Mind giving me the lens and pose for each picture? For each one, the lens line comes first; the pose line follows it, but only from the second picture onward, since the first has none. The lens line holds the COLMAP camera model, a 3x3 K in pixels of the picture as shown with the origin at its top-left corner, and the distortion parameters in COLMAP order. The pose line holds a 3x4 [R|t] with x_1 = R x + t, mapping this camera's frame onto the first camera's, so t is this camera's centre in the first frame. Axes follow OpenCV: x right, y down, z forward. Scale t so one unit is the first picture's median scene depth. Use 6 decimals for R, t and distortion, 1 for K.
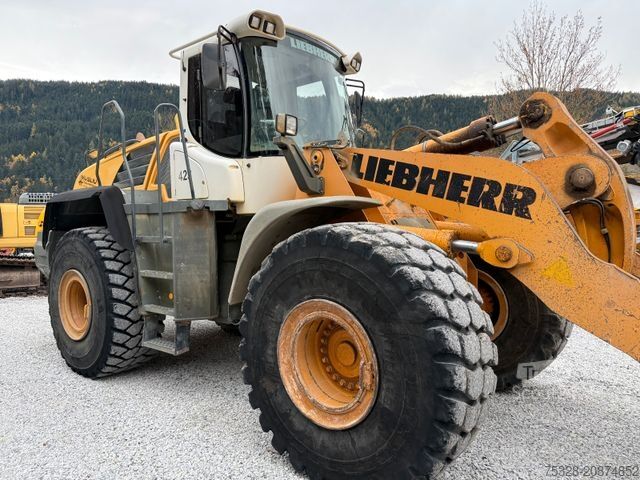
lens RADIAL K [[450.2, 0, 321.4], [0, 450.2, 243.8], [0, 0, 1]] dist [0.103705, -0.137213]
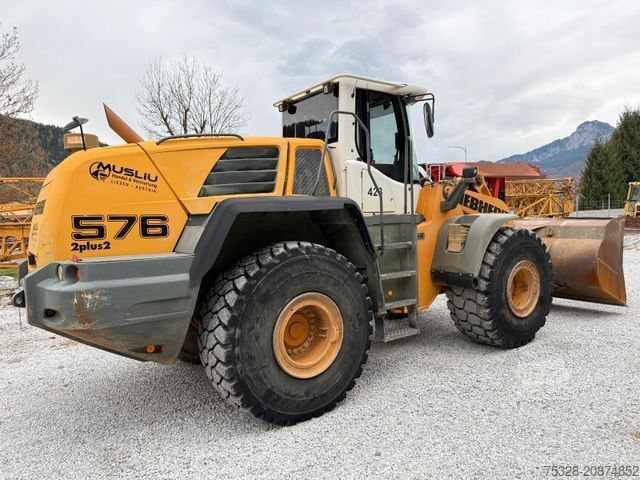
lens RADIAL K [[450.2, 0, 321.4], [0, 450.2, 243.8], [0, 0, 1]] dist [0.103705, -0.137213]
pose [[0.252983, -0.055685, 0.965867, -1.457117], [0.071980, 0.996659, 0.038606, -0.069963], [-0.964789, 0.059756, 0.256146, 0.830864]]
